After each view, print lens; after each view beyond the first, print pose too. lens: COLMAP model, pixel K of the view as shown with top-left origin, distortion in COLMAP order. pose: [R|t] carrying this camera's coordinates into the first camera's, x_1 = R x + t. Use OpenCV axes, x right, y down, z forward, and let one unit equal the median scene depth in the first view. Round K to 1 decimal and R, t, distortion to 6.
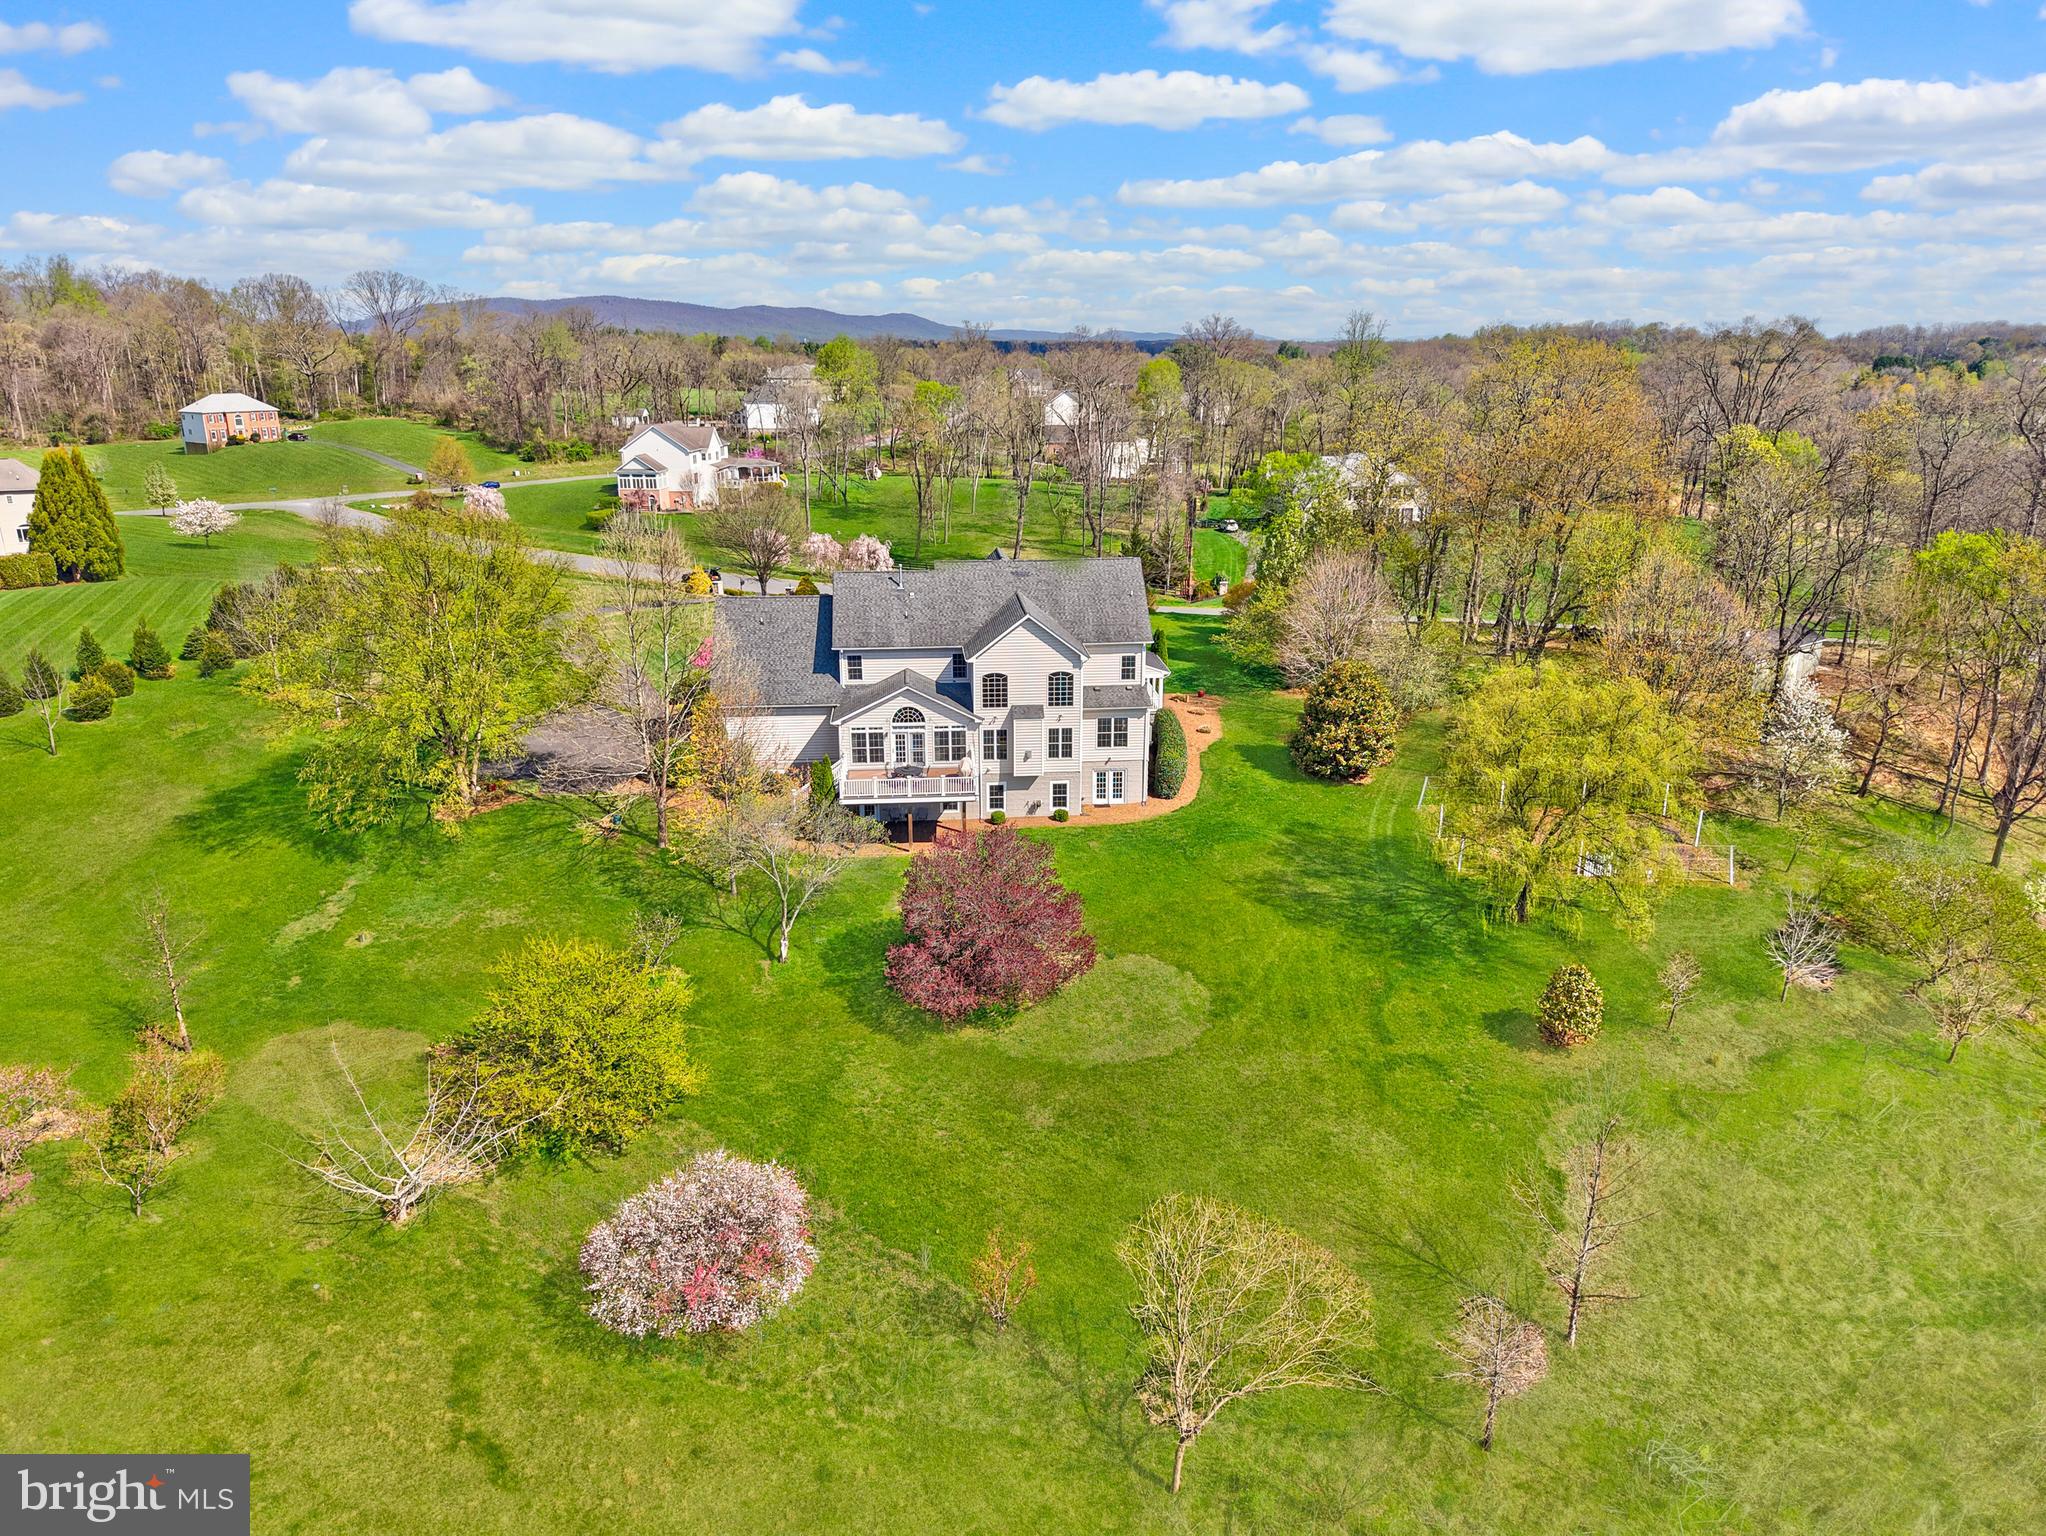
lens RADIAL K [[1377.7, 0, 1030.8], [0, 1377.7, 768.5], [0, 0, 1]] dist [0.008069, 0.000824]
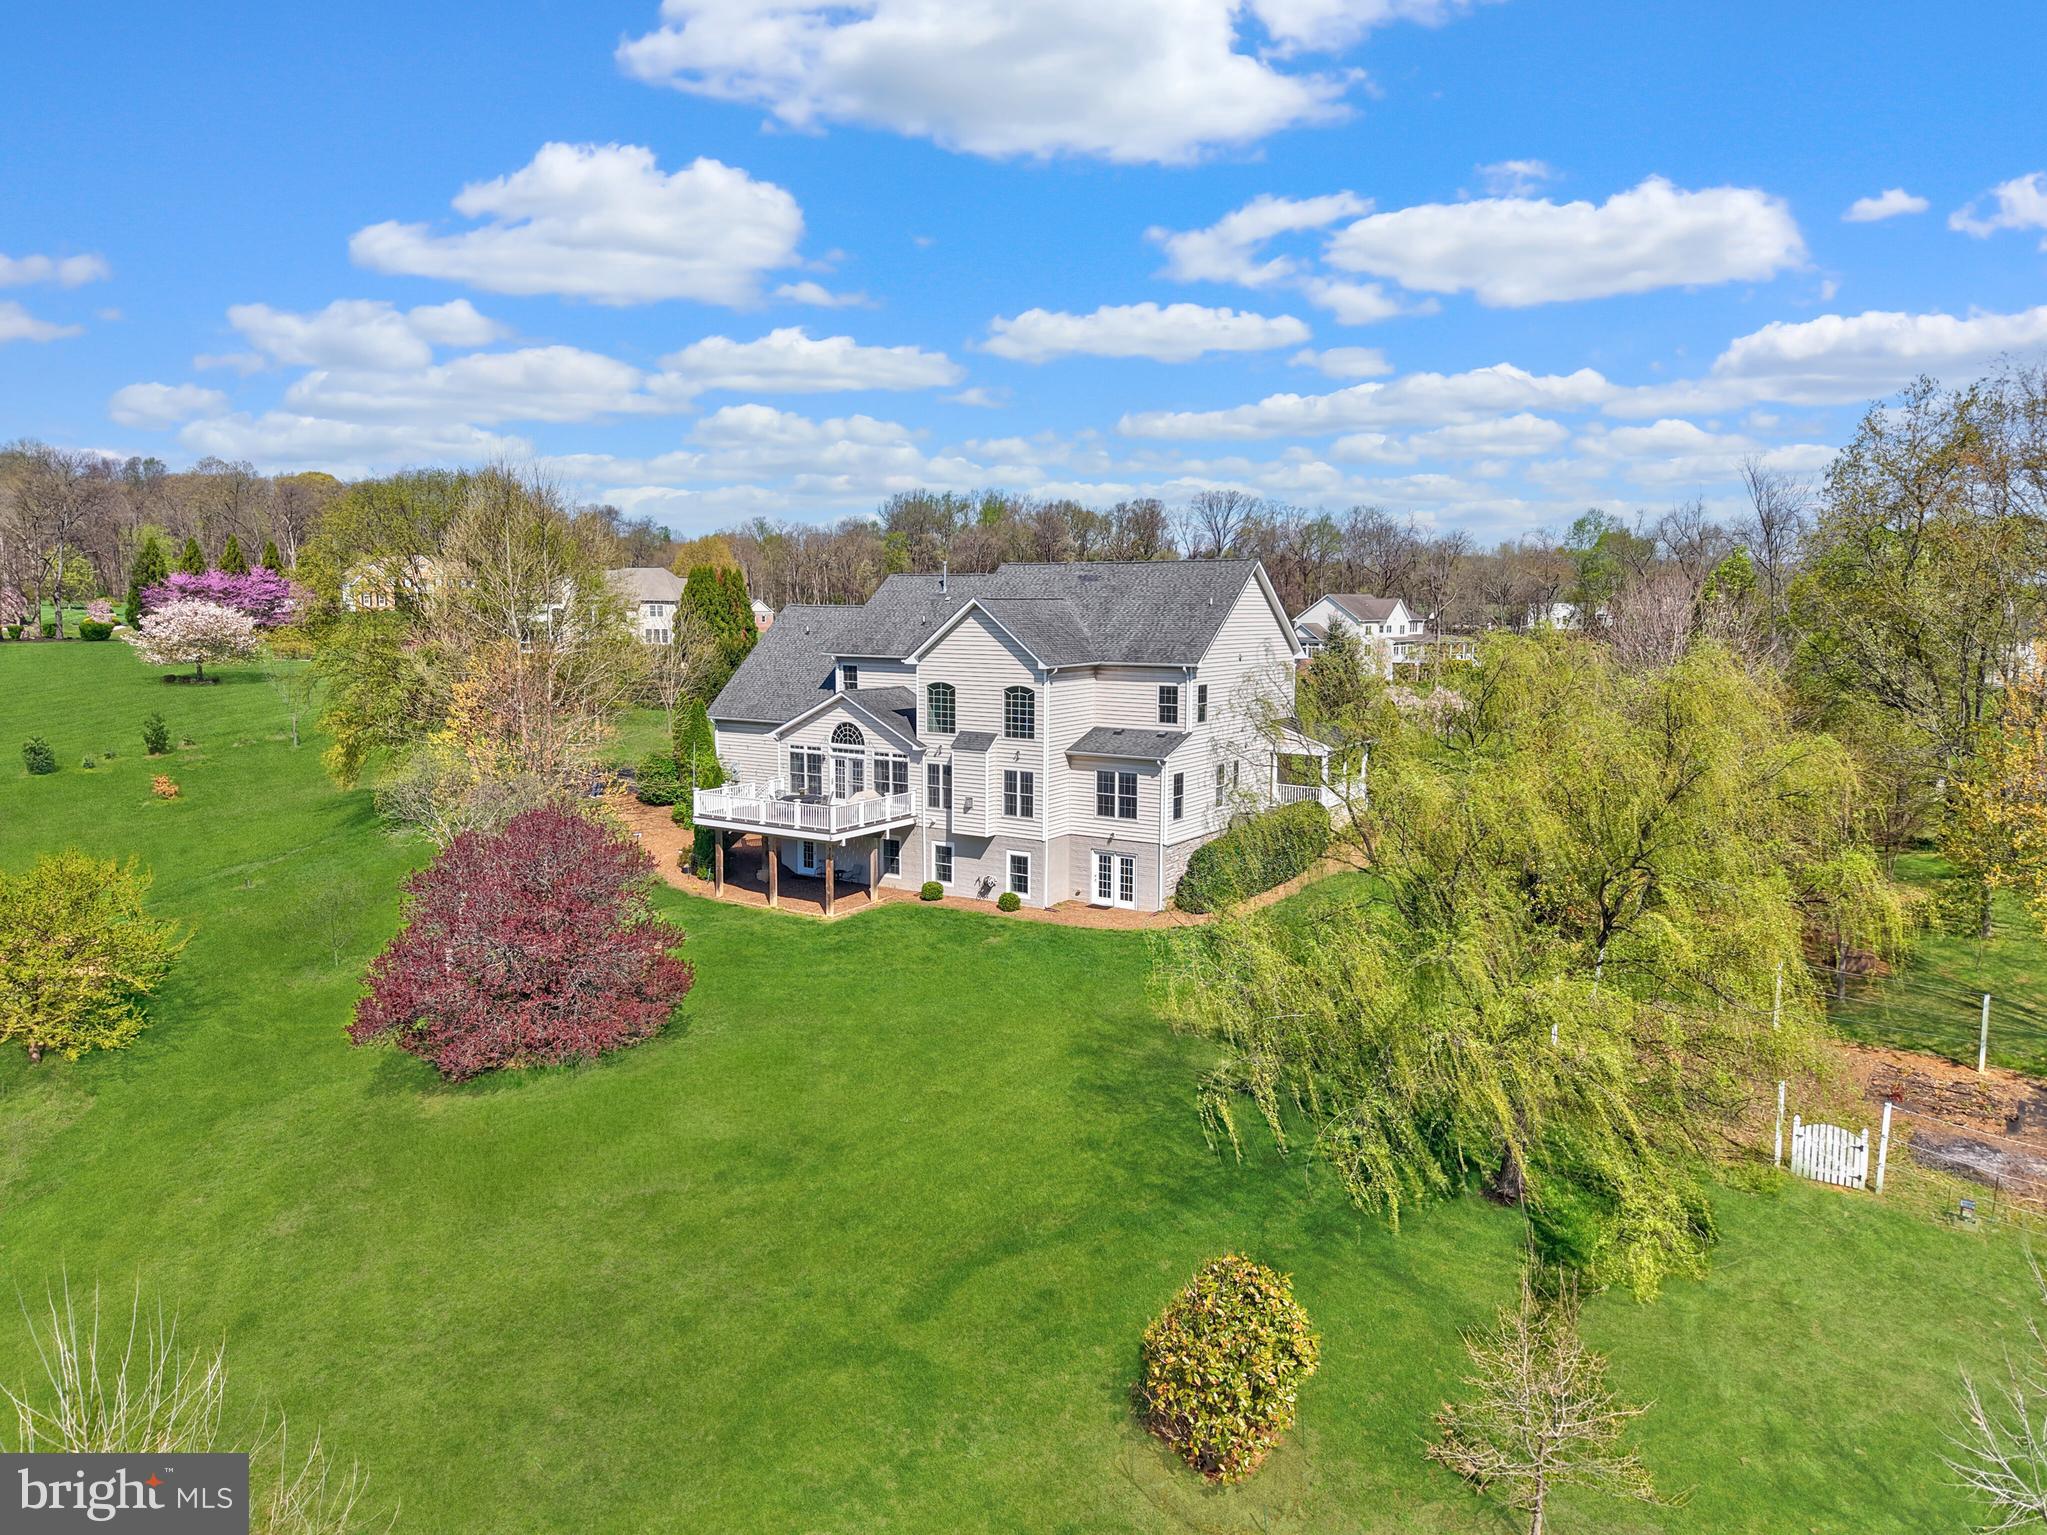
lens RADIAL K [[1378.4, 0, 1015.4], [0, 1378.4, 775.9], [0, 0, 1]] dist [0.008069, 0.000824]
pose [[0.777891, 0.081589, -0.623080, 0.436477], [-0.189721, 0.975759, -0.109090, 0.046513], [0.599075, 0.203071, 0.774513, 0.463661]]
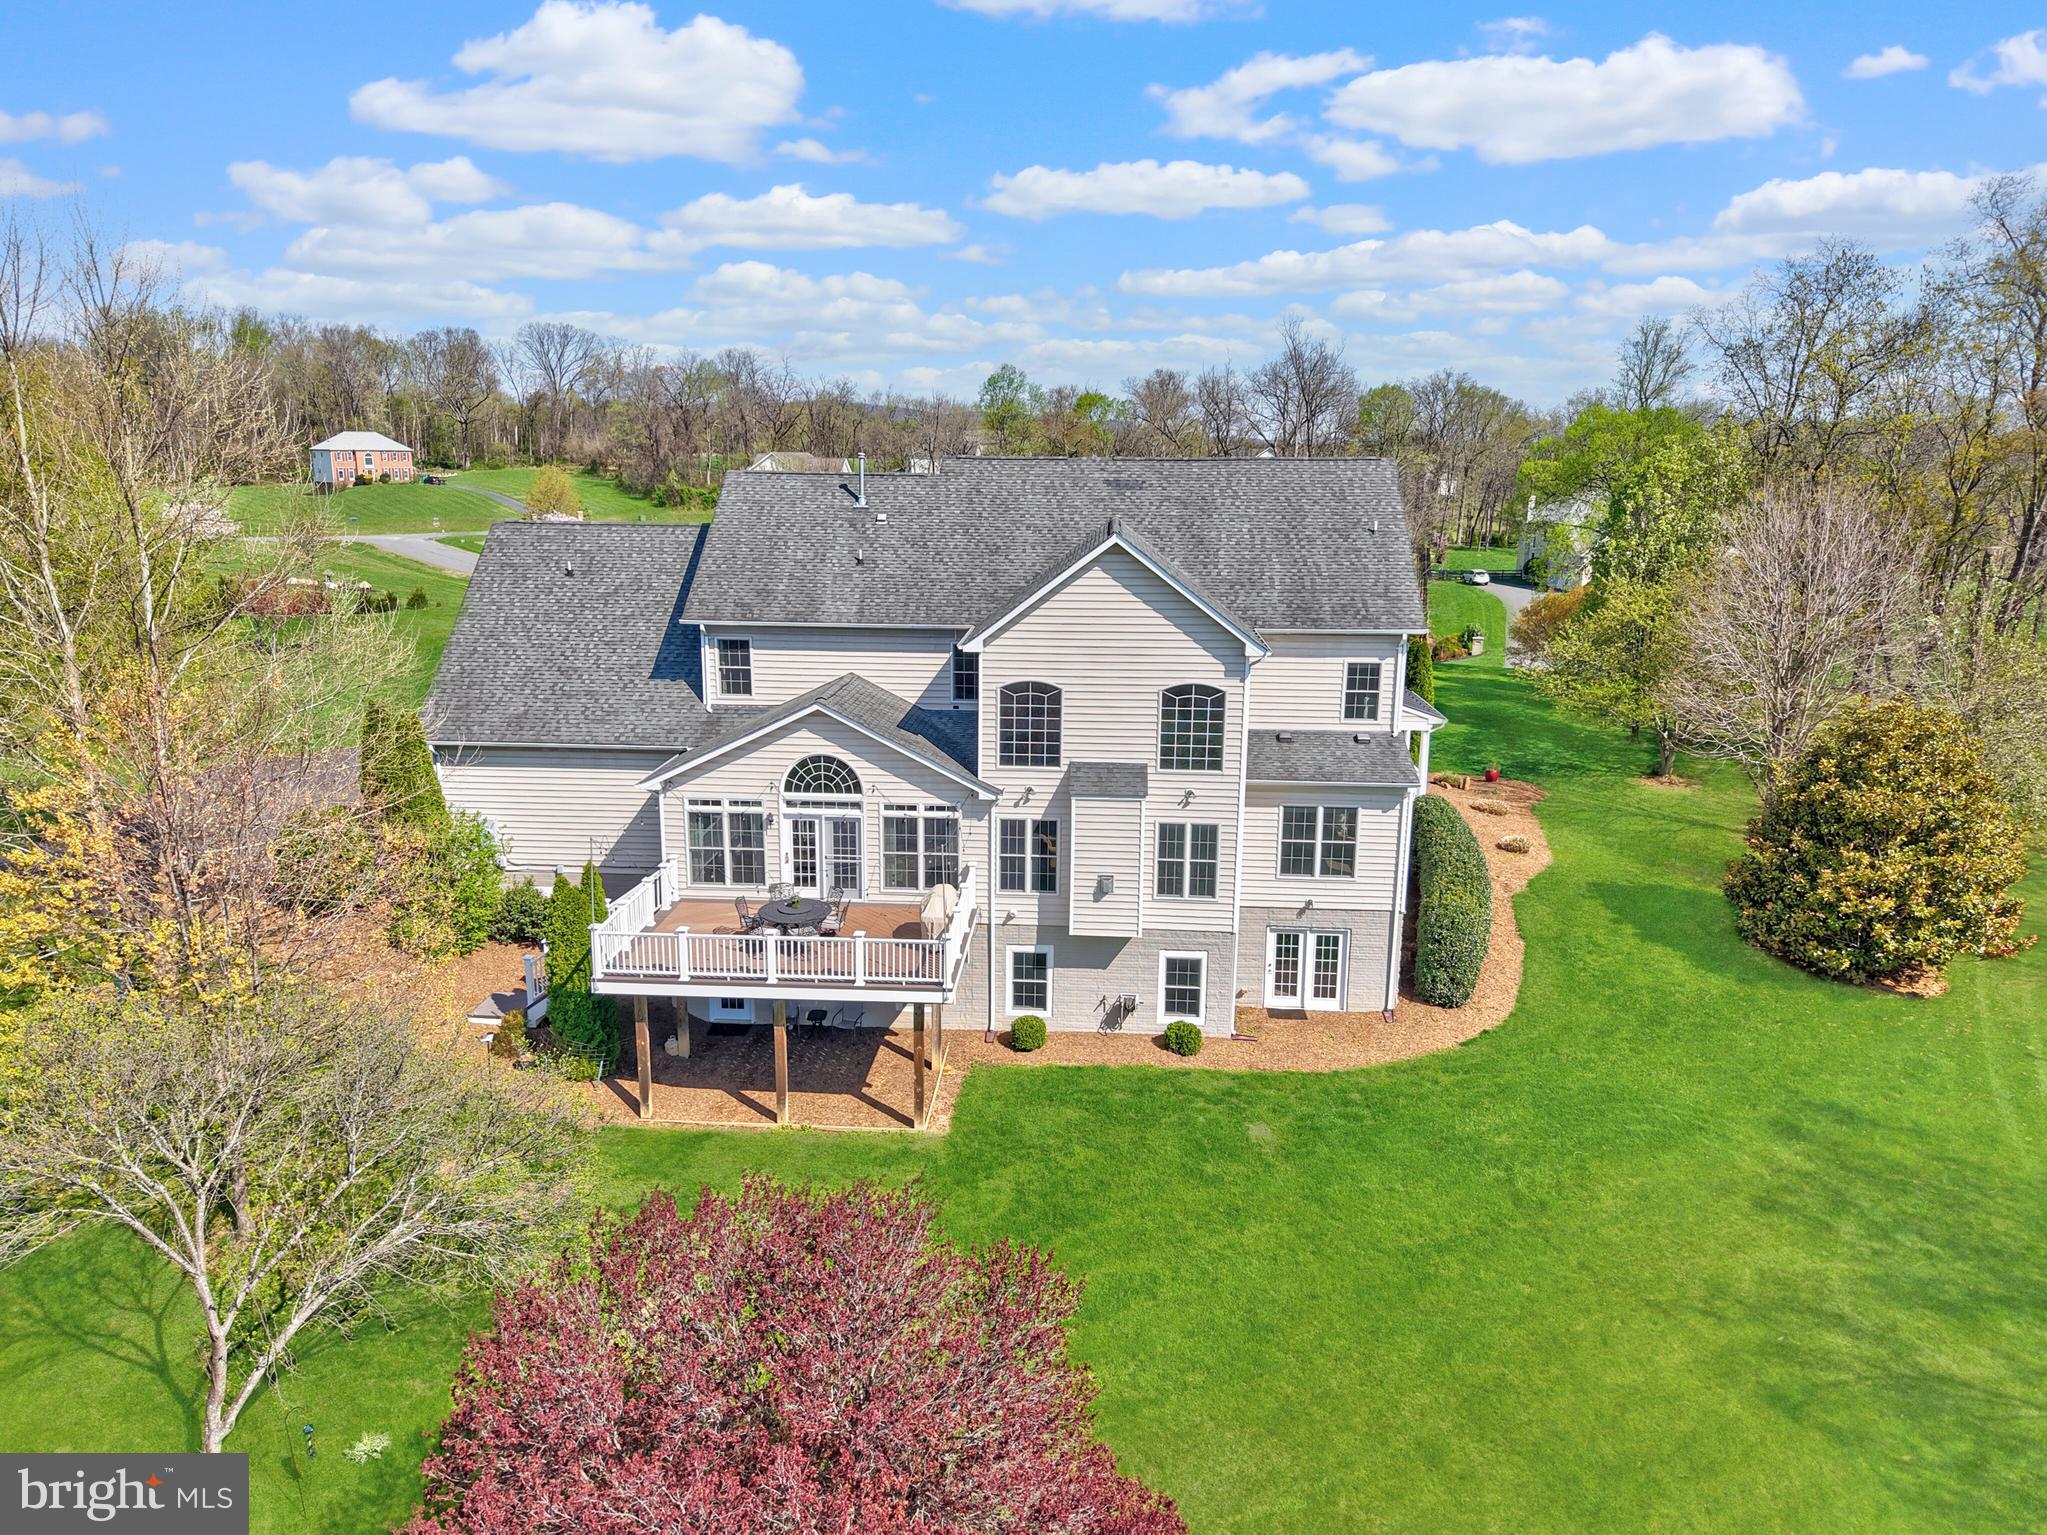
lens RADIAL K [[1378.4, 0, 1010.7], [0, 1378.4, 753.2], [0, 0, 1]] dist [0.008069, 0.000824]
pose [[0.987046, 0.041758, -0.154905, 0.031239], [-0.054442, 0.995422, -0.078562, -0.014973], [0.150916, 0.085978, 0.984801, 0.576614]]
